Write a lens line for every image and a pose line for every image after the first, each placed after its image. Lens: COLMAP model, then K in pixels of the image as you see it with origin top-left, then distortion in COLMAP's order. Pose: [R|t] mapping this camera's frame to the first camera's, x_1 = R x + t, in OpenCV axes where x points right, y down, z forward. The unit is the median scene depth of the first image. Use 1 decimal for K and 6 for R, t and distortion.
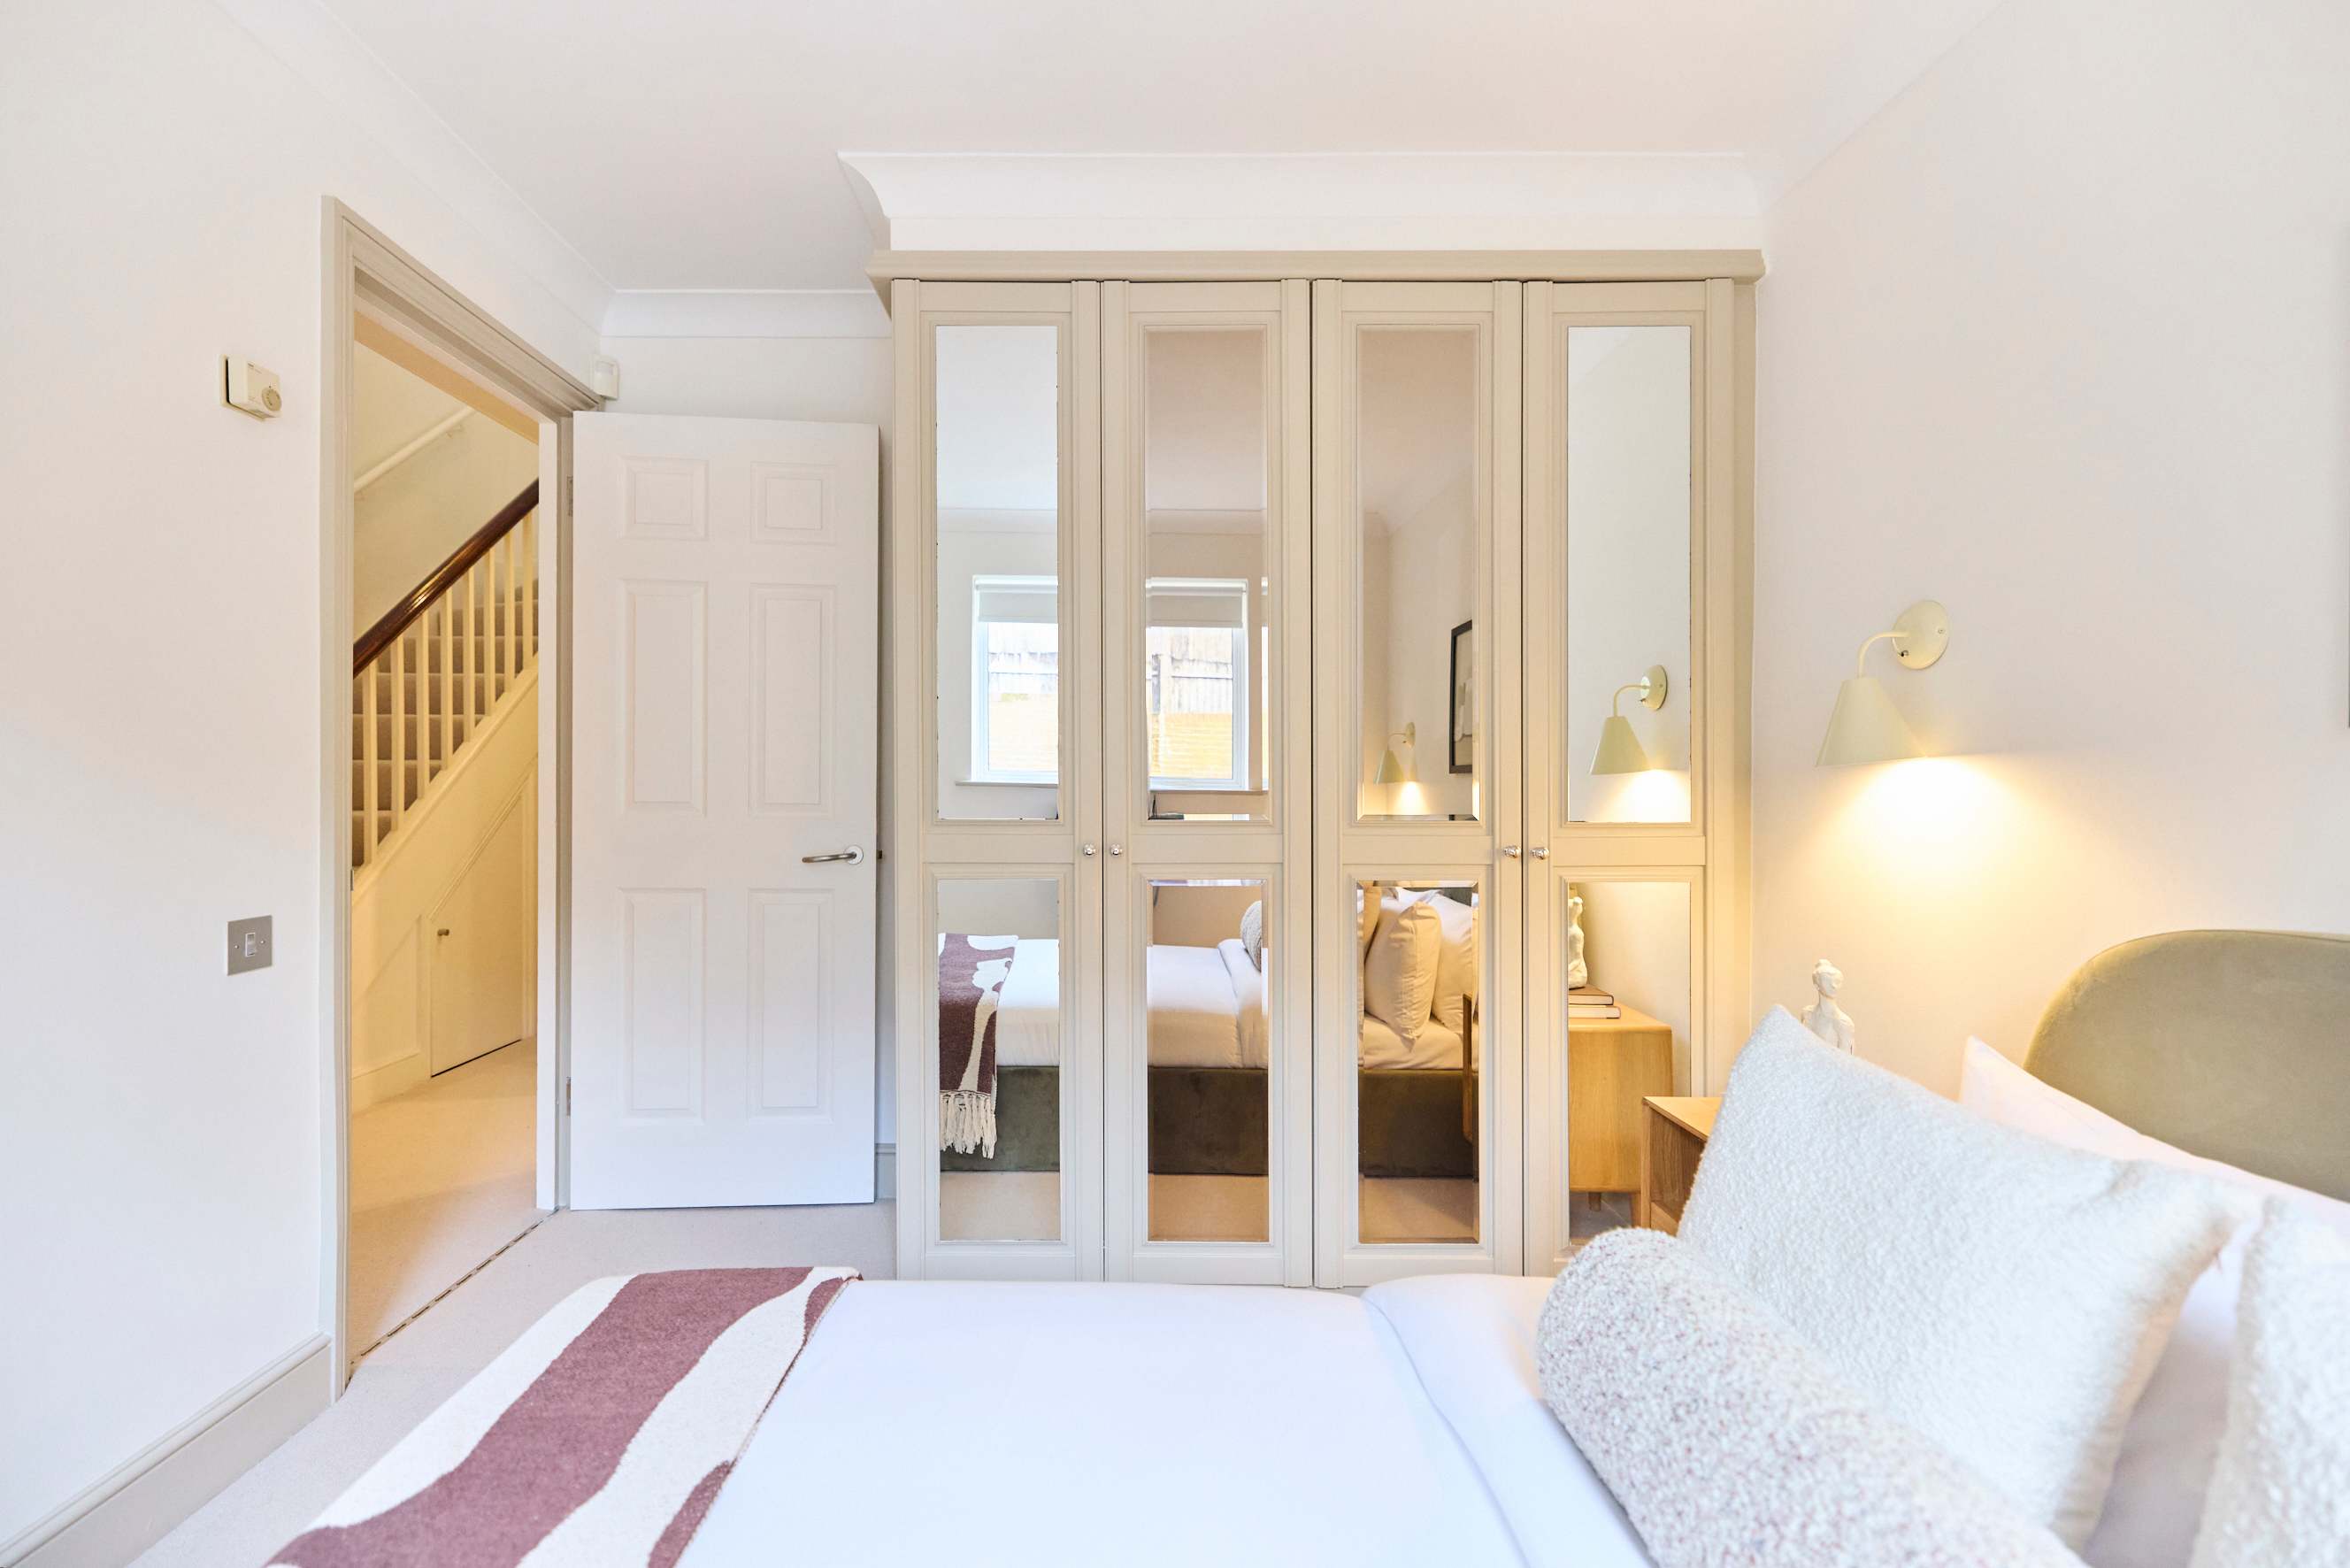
lens RADIAL K [[1085.7, 0, 1175.0], [0, 1085.7, 784.0], [0, 0, 1]] dist [0.000848, 0.000098]
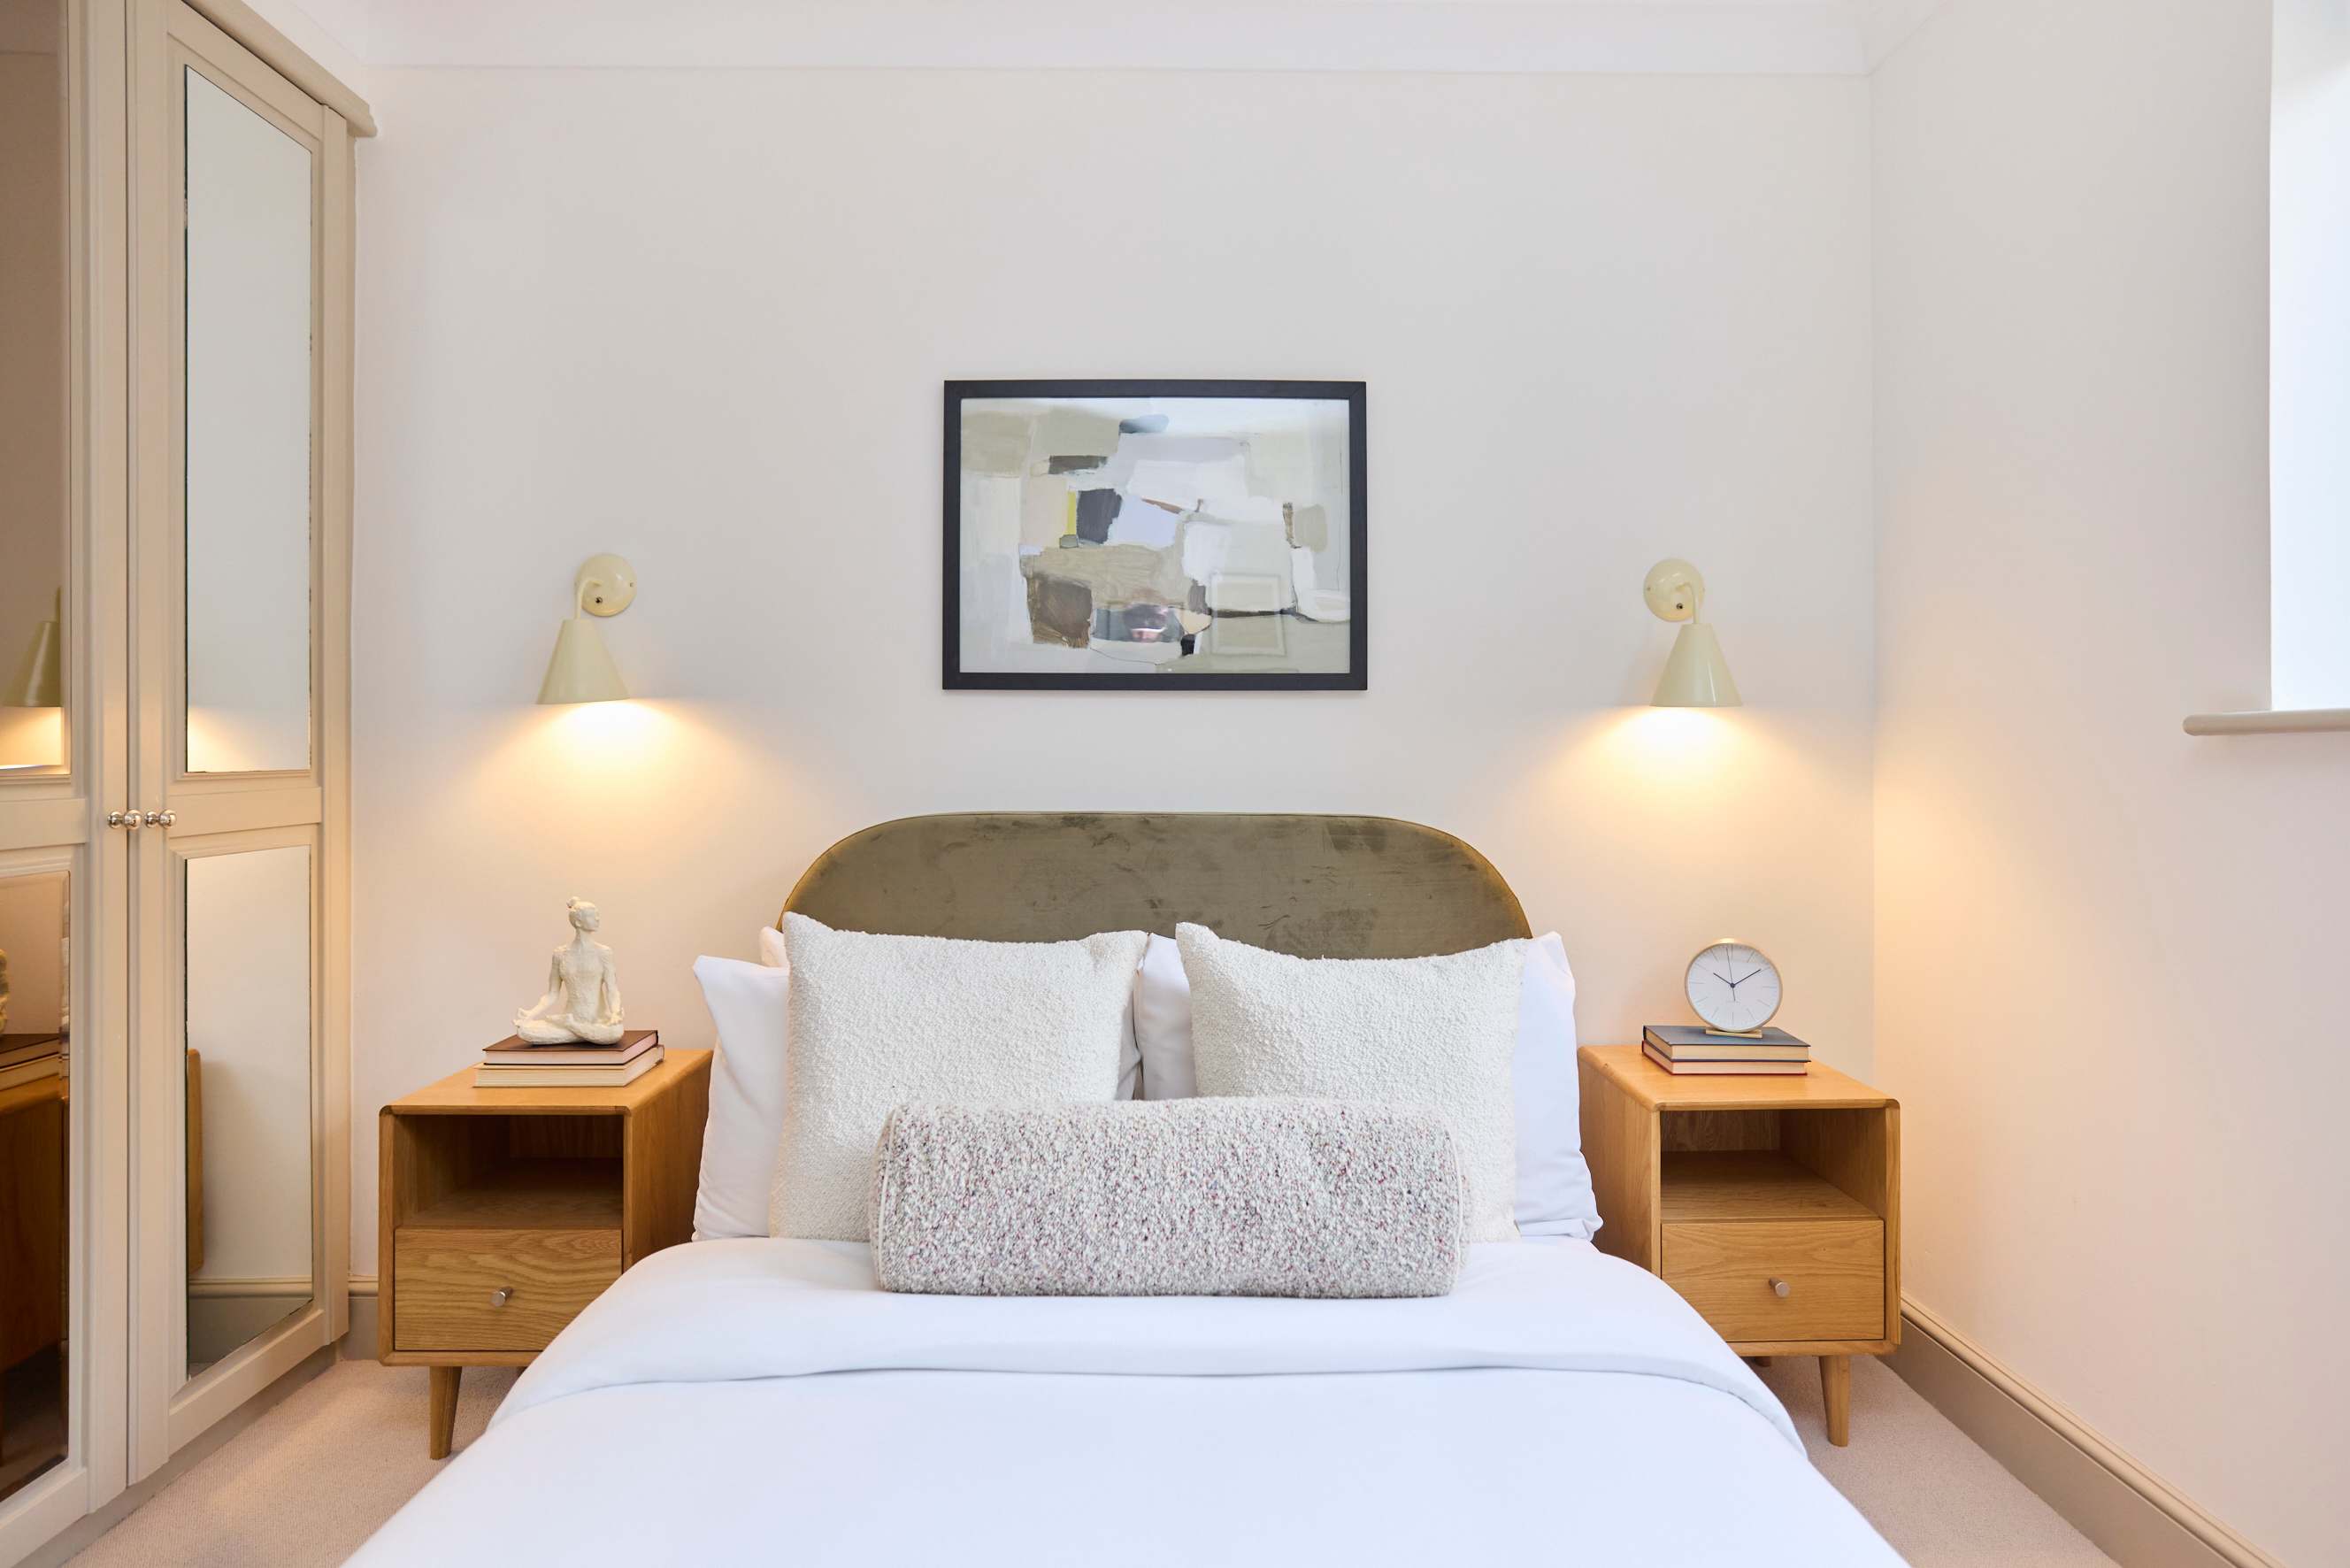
lens RADIAL K [[1237.0, 0, 1172.5], [0, 1237.0, 746.2], [0, 0, 1]] dist [-0.016802, 0.000981]
pose [[-0.028785, 0.004837, 0.999574, -0.444295], [0.006013, 0.999971, -0.004666, 0.025447], [-0.999568, 0.005876, -0.028814, 0.394238]]
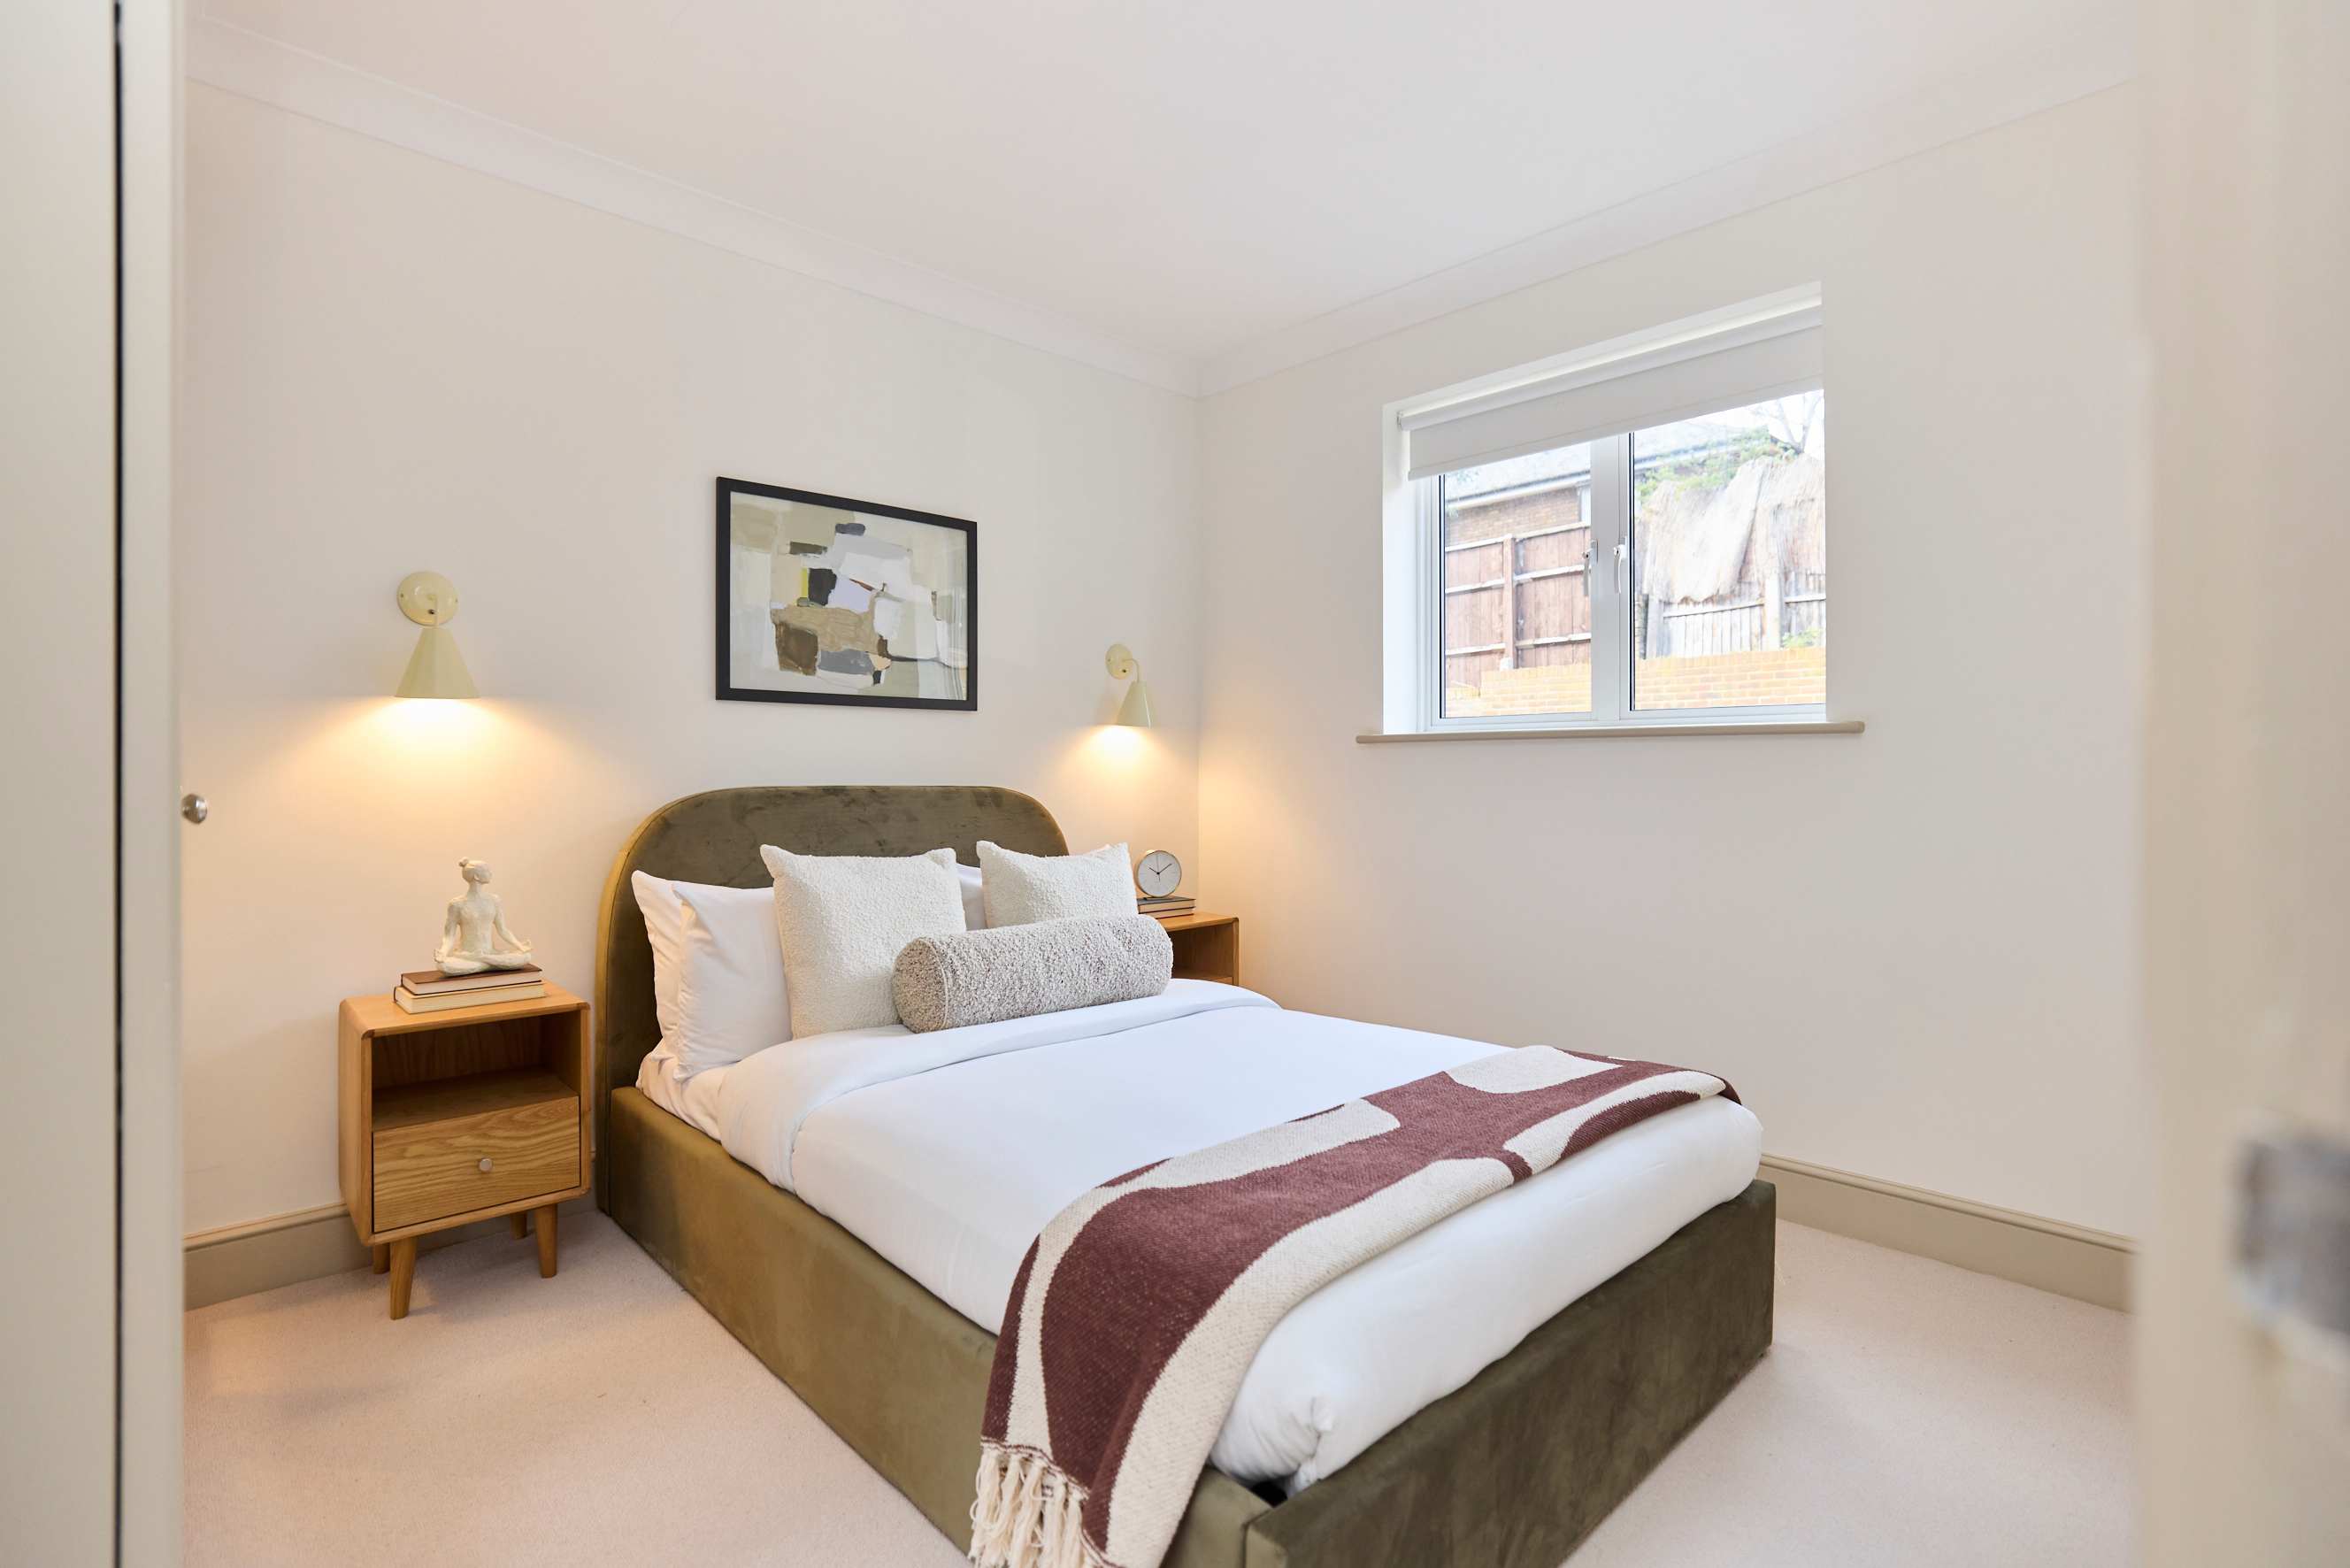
lens RADIAL K [[1158.5, 0, 1228.2], [0, 1158.5, 755.9], [0, 0, 1]] dist [-0.050081, 0.034532]
pose [[-0.731689, 0.004226, 0.681625, -0.737997], [0.000496, 0.999984, -0.005668, 0.044631], [-0.681638, -0.003810, -0.731679, 1.102296]]
